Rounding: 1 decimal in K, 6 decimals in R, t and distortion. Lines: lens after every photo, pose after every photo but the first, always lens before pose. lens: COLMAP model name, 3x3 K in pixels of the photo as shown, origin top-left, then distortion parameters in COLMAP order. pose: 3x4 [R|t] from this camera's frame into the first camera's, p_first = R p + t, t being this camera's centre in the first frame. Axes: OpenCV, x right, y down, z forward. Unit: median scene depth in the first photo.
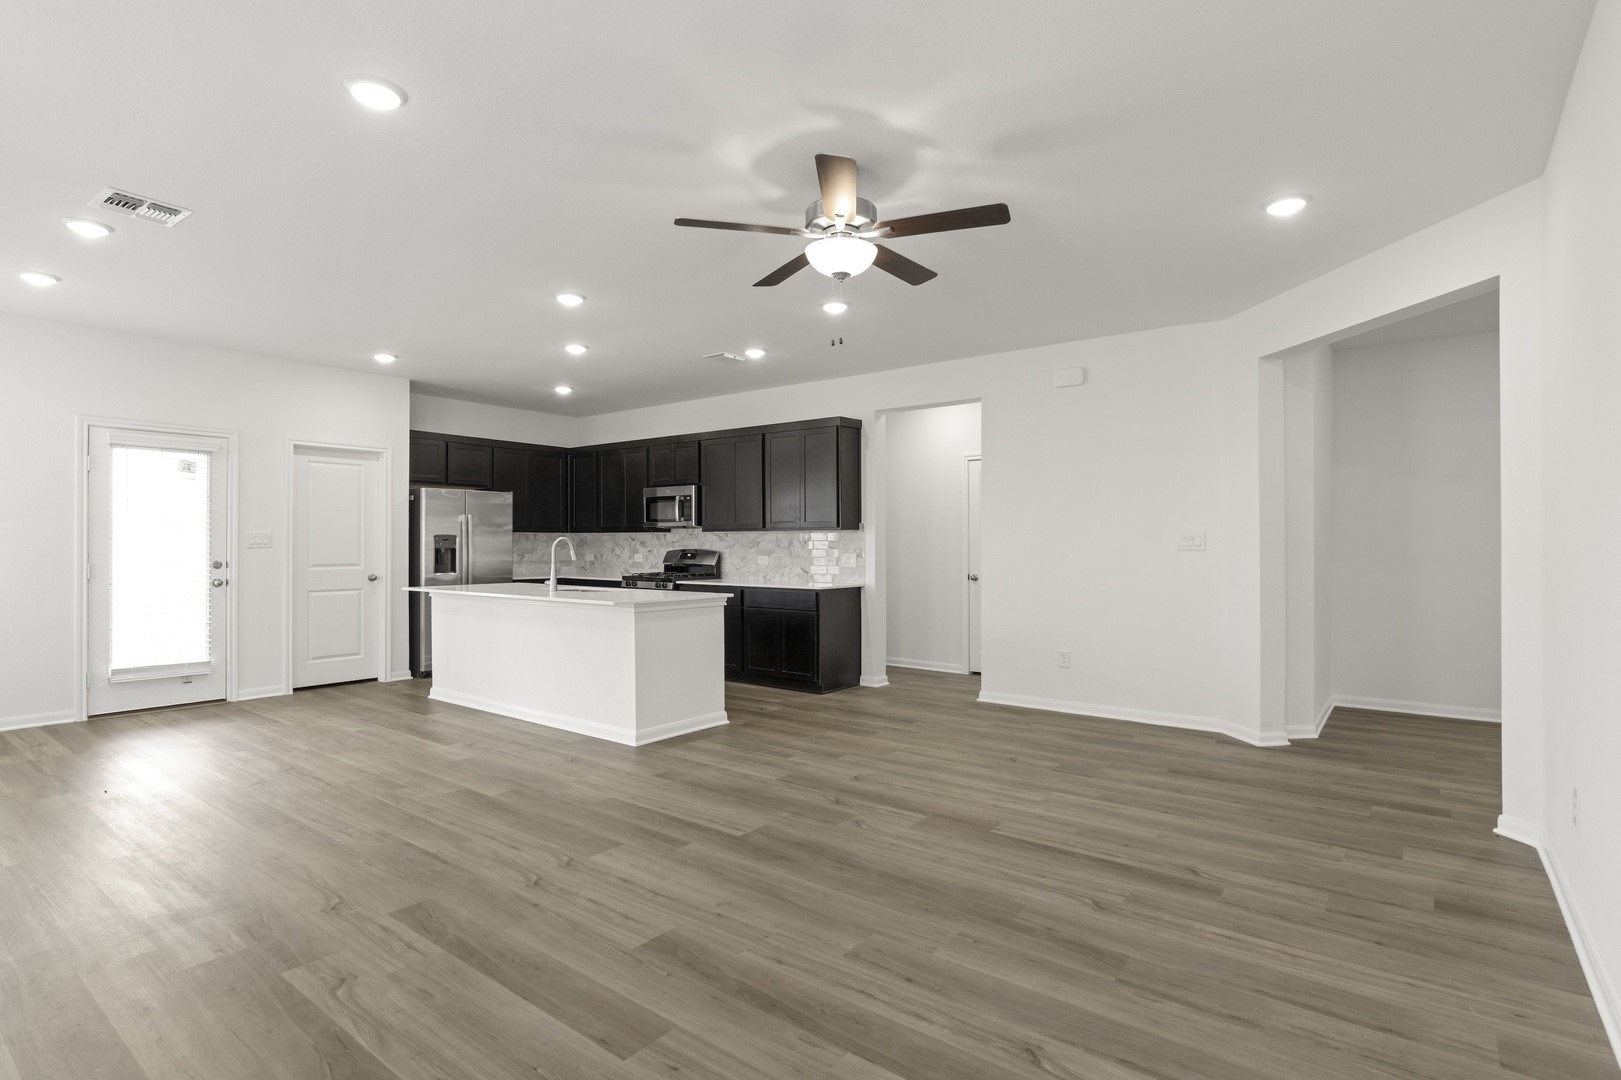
lens RADIAL K [[791.9, 0, 812.5], [0, 791.9, 545.2], [0, 0, 1]] dist [-0.001093, 0.000488]
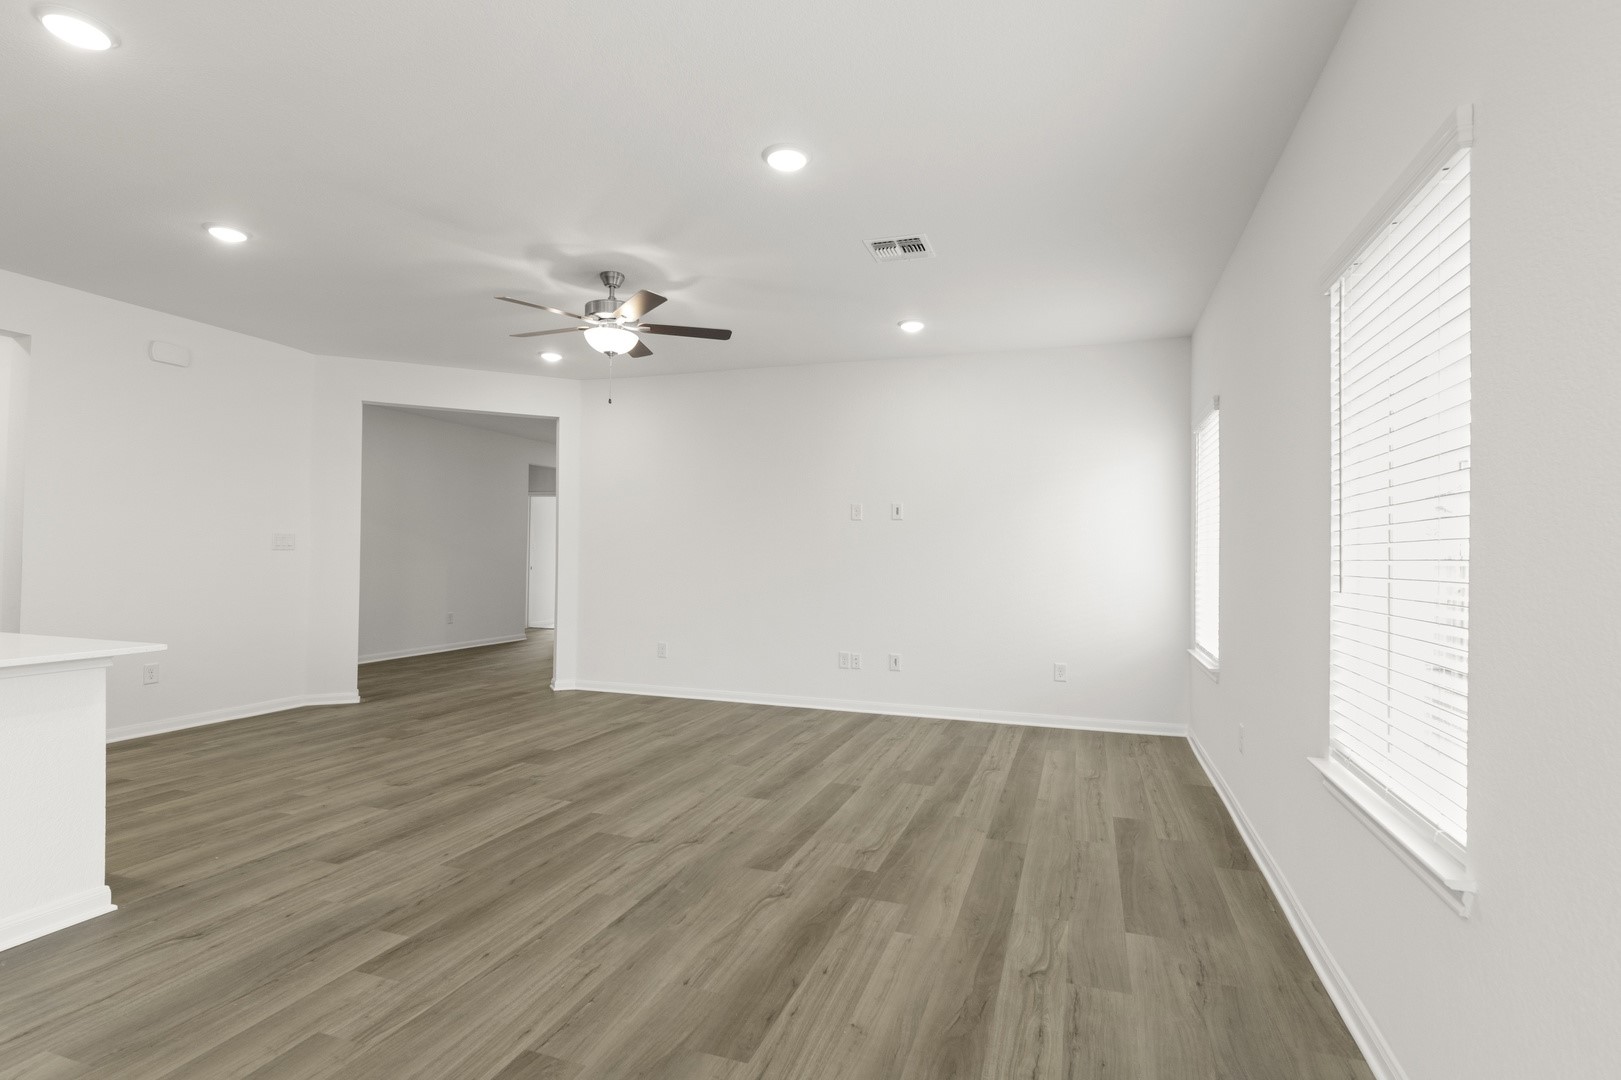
lens RADIAL K [[791.9, 0, 812.5], [0, 791.9, 545.2], [0, 0, 1]] dist [-0.001093, 0.000488]
pose [[-0.317802, 0.004195, 0.948148, -0.718107], [-0.015920, 0.999826, -0.009760, -0.000325], [-0.948023, -0.018196, -0.317680, 0.576126]]
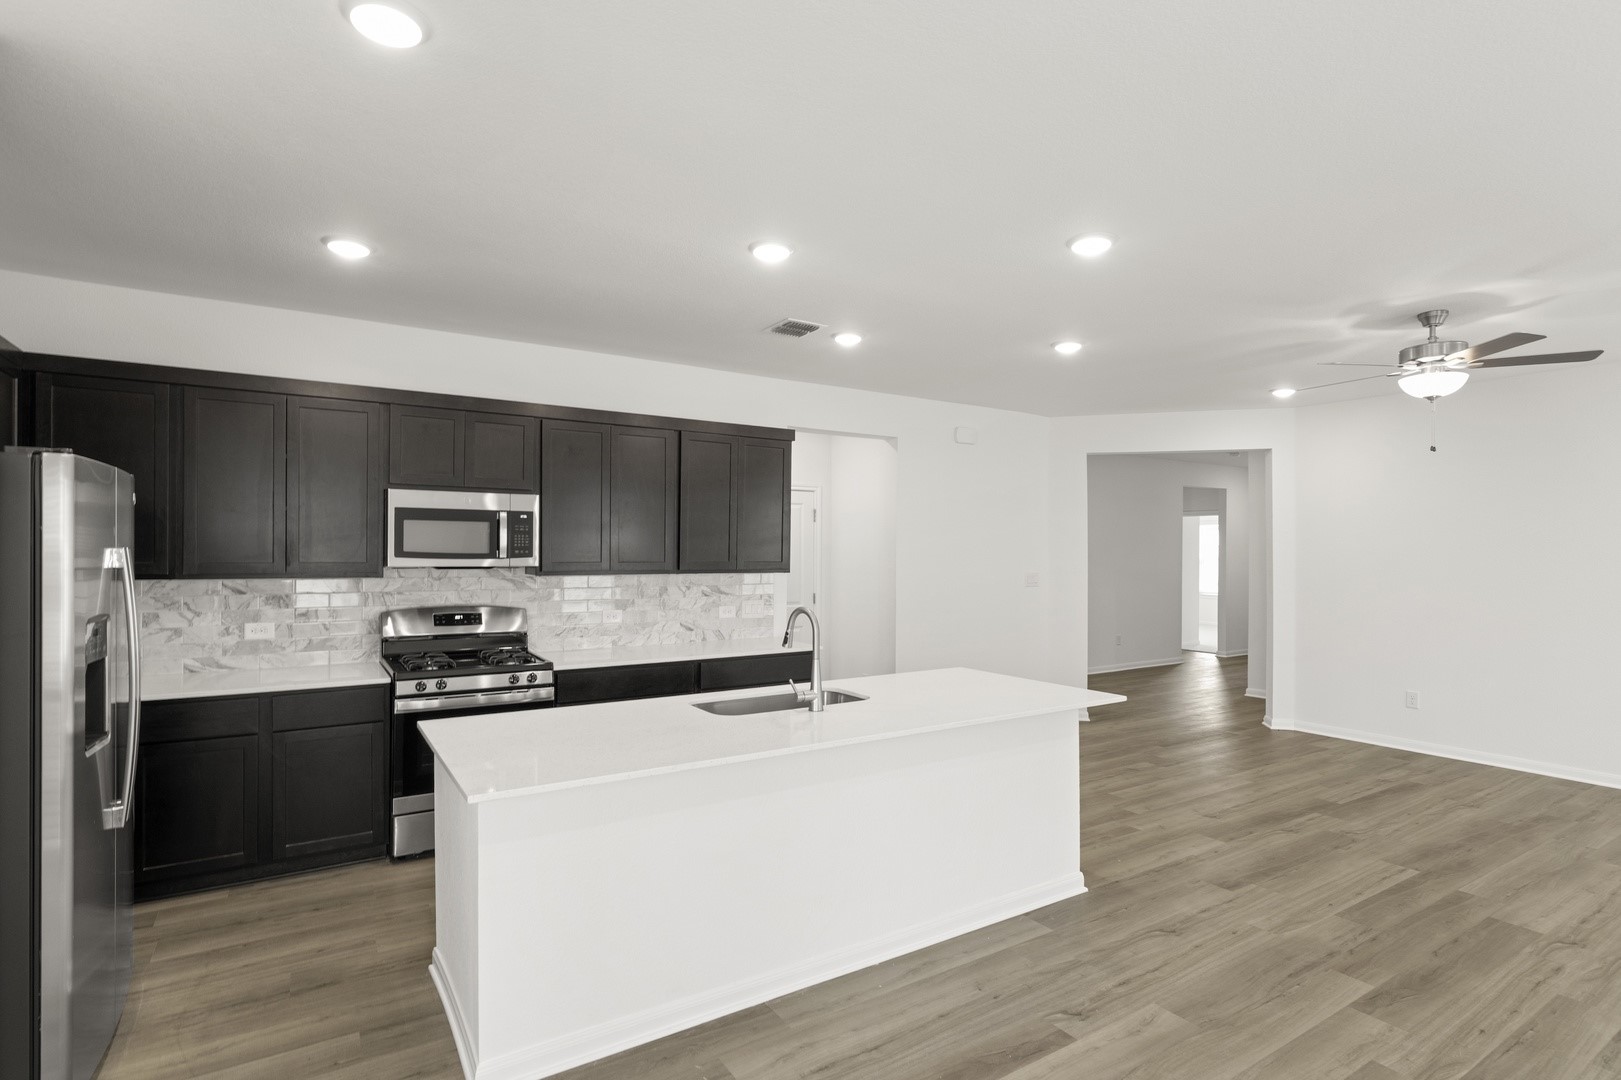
lens RADIAL K [[804.6, 0, 815.0], [0, 804.6, 554.9], [0, 0, 1]] dist [-0.001848, 0.000059]
pose [[0.336587, -0.005684, 0.941635, -0.802316], [-0.003856, 0.999965, 0.007415, -0.047971], [-0.941645, -0.006127, 0.336553, 0.789908]]
